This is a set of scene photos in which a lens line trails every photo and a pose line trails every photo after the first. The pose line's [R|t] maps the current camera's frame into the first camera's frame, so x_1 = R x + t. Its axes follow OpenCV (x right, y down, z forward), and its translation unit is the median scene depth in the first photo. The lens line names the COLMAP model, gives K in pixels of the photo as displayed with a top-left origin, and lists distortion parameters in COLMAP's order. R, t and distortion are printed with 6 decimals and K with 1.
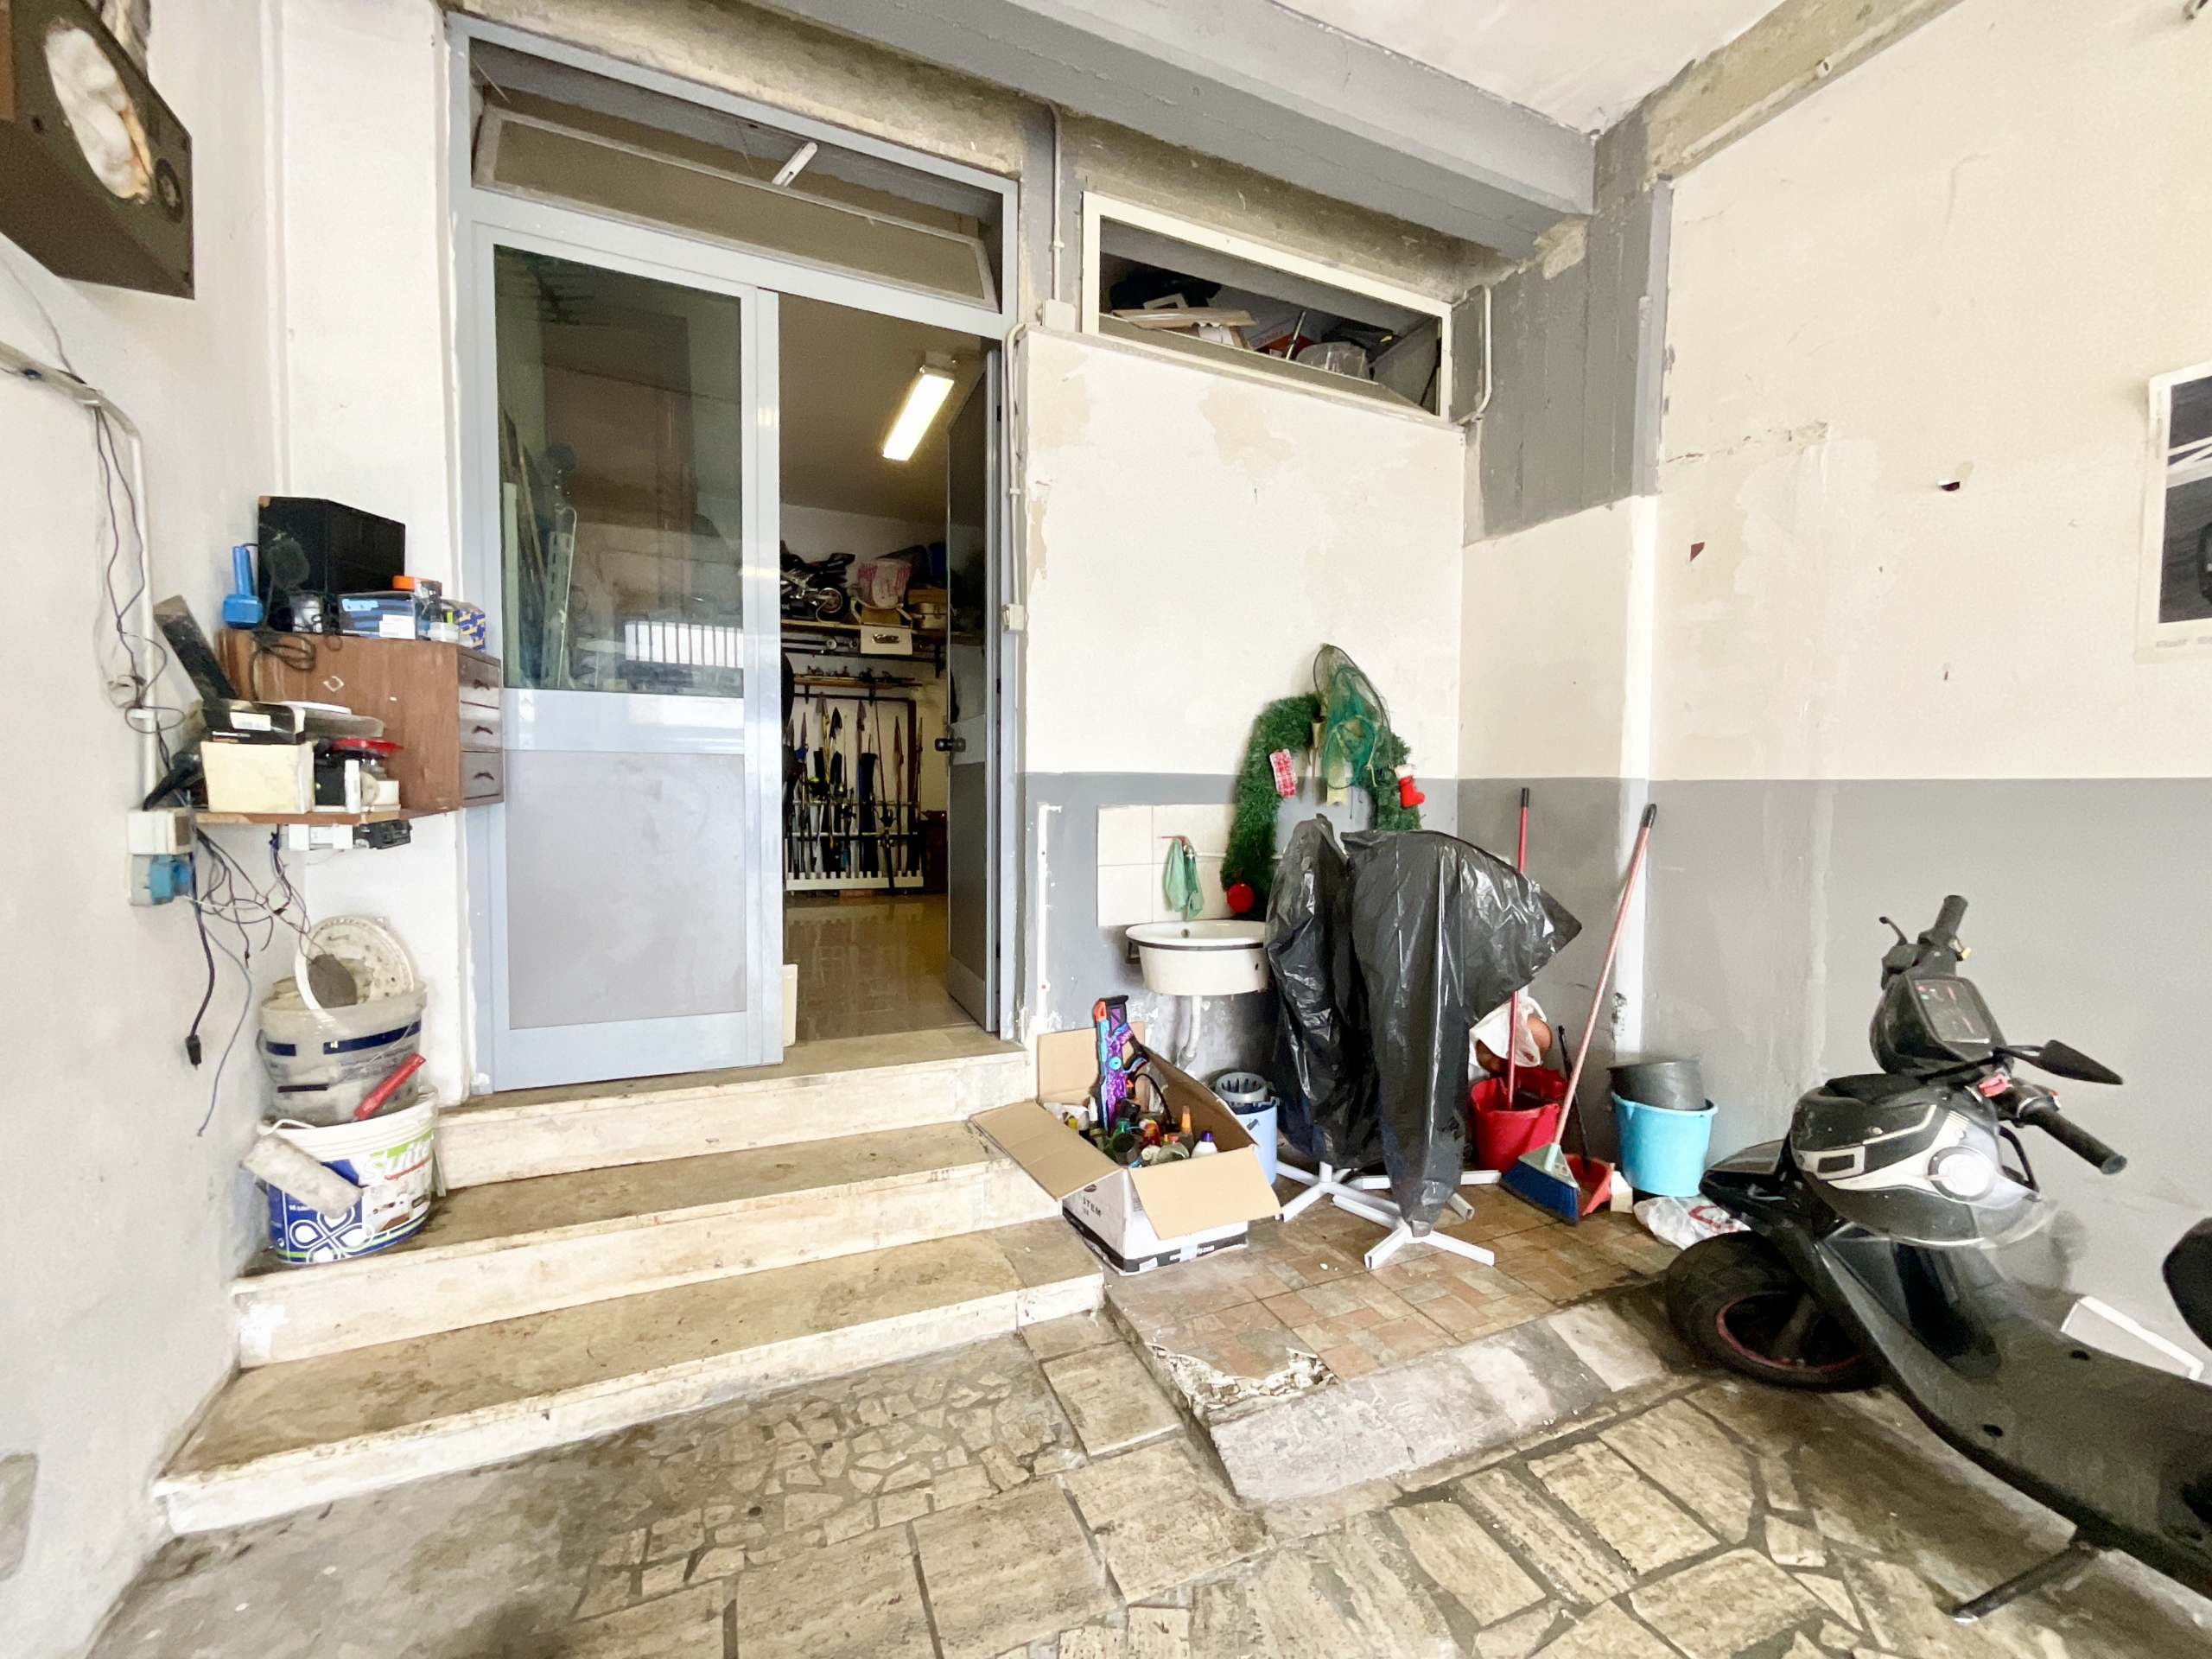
lens RADIAL K [[895.5, 0, 1115.9], [0, 895.5, 837.2], [0, 0, 1]] dist [0.017777, 0.000207]
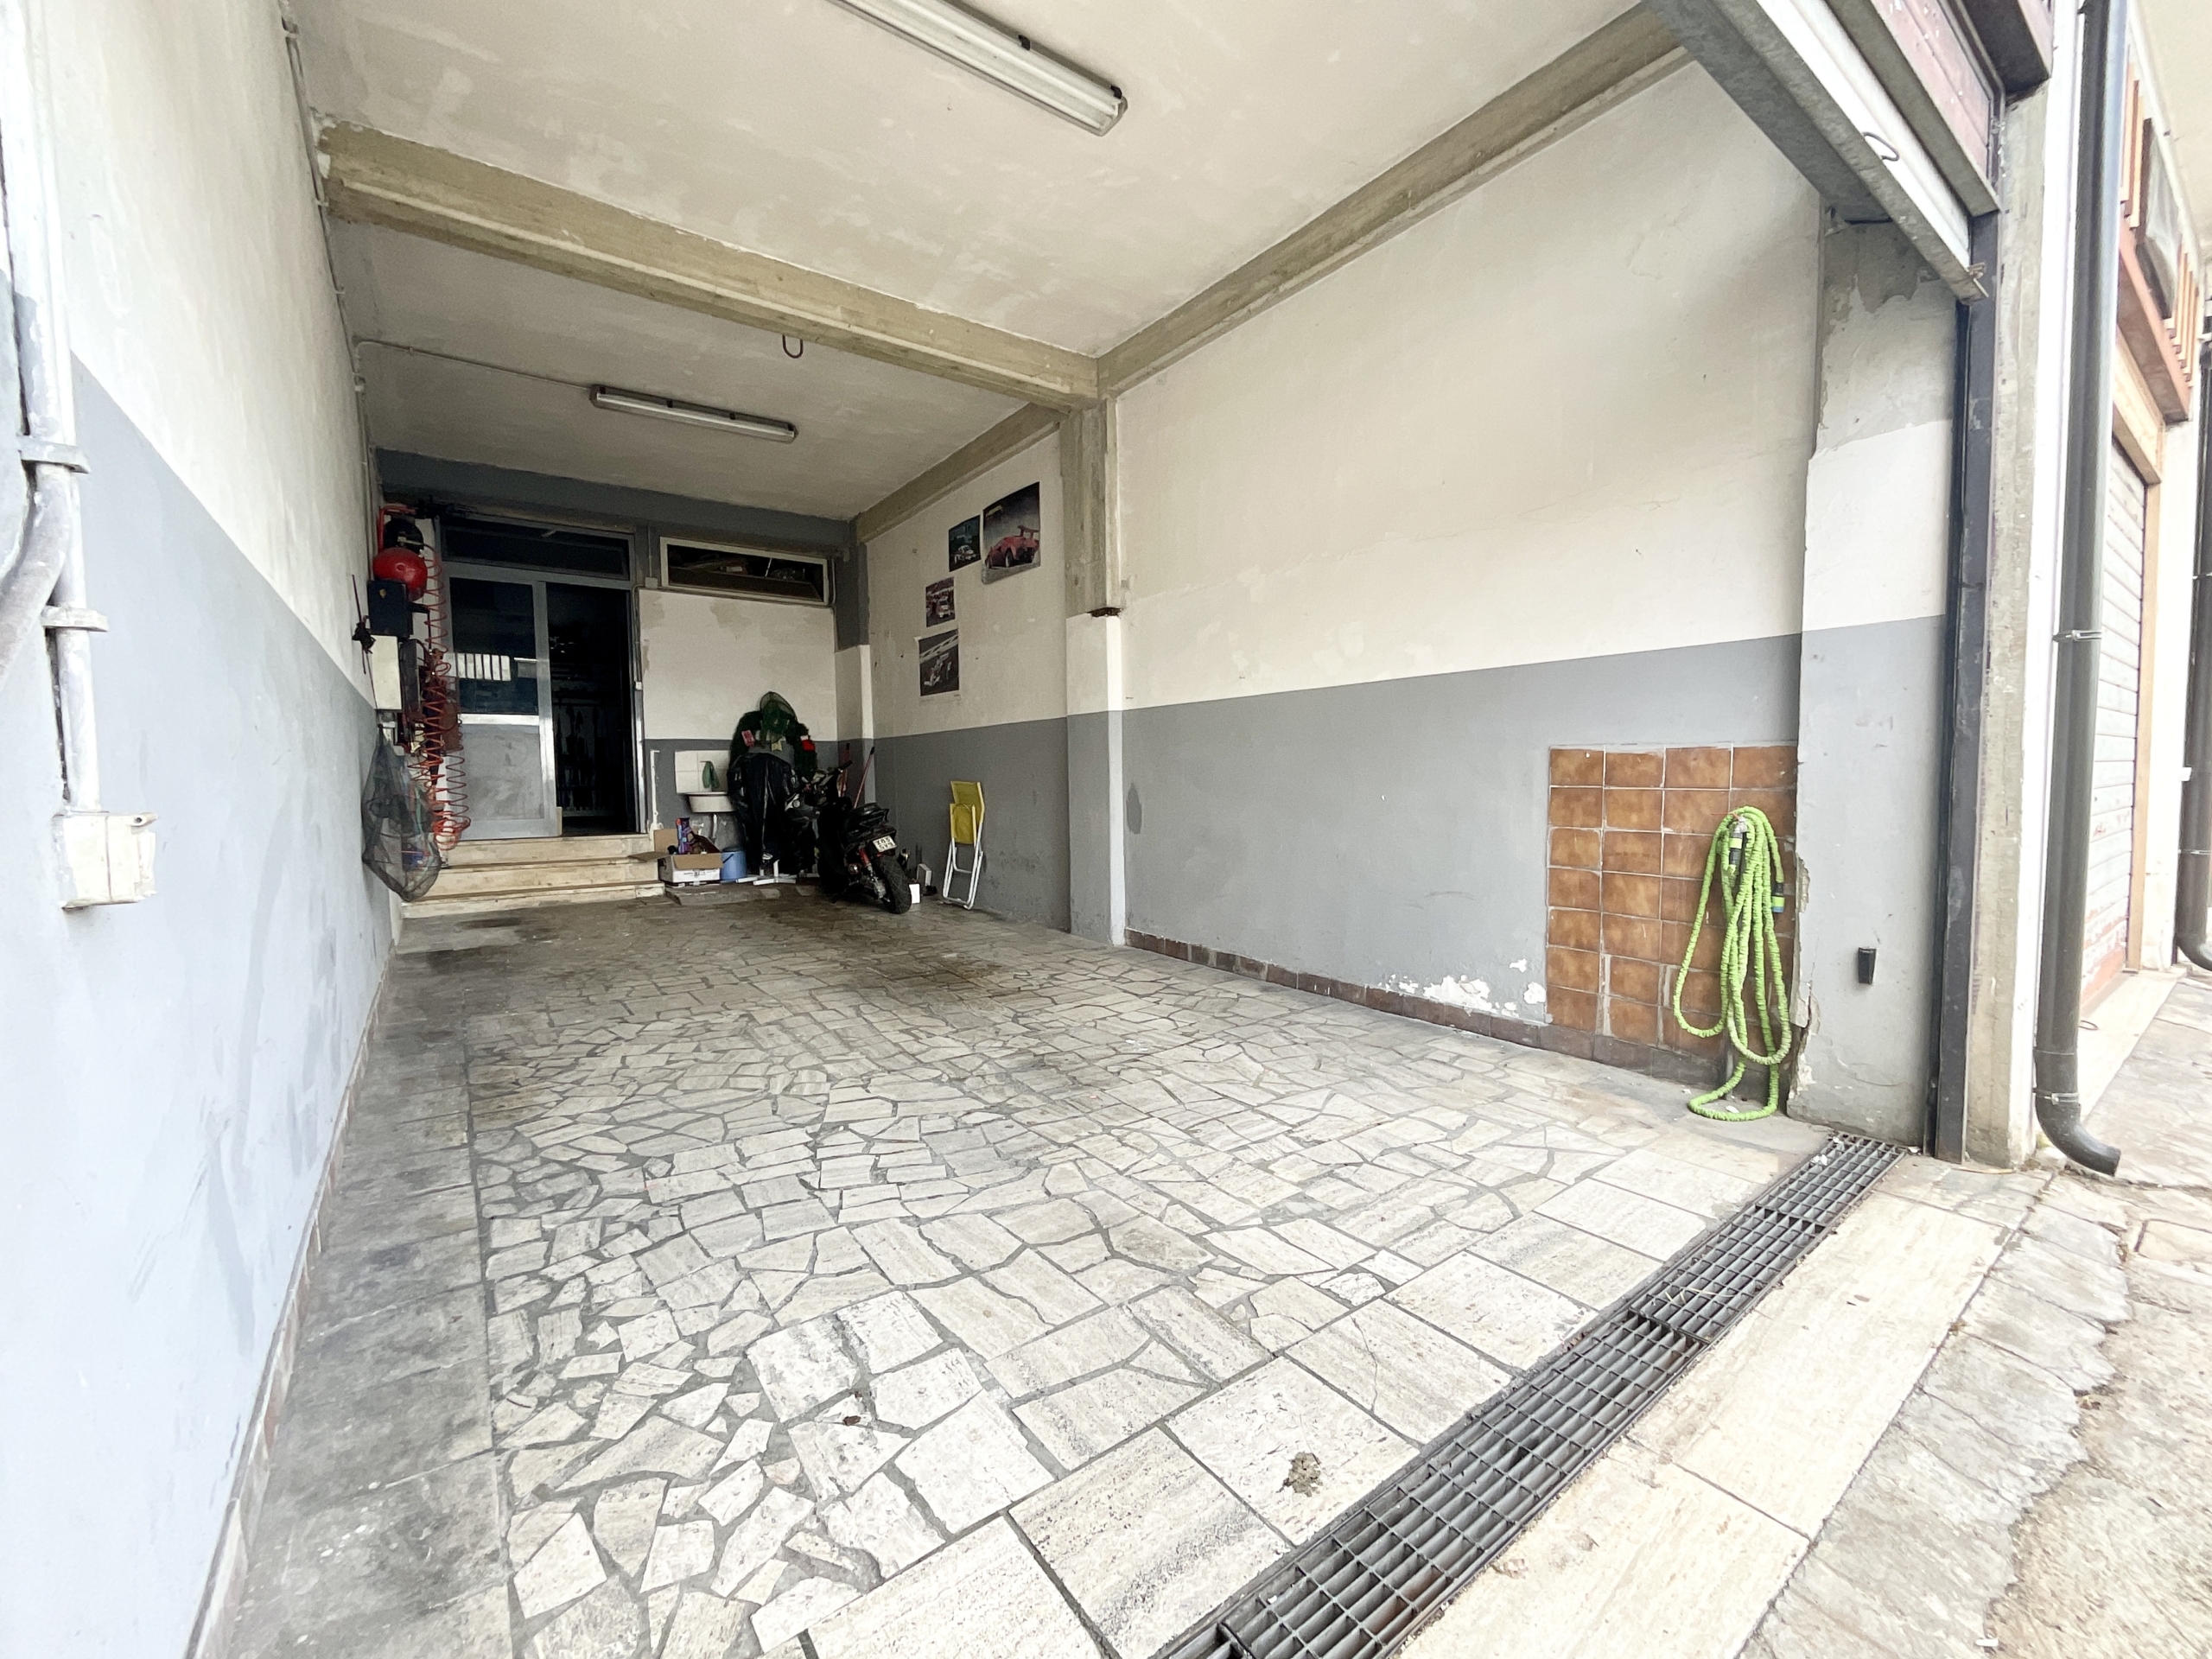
lens RADIAL K [[896.7, 0, 1109.5], [0, 896.7, 828.3], [0, 0, 1]] dist [-0.002329, -0.000110]
pose [[0.974400, -0.037419, 0.221685, 0.656166], [0.035393, 0.999288, 0.013106, 0.213440], [-0.222017, -0.004925, 0.975030, -1.997087]]
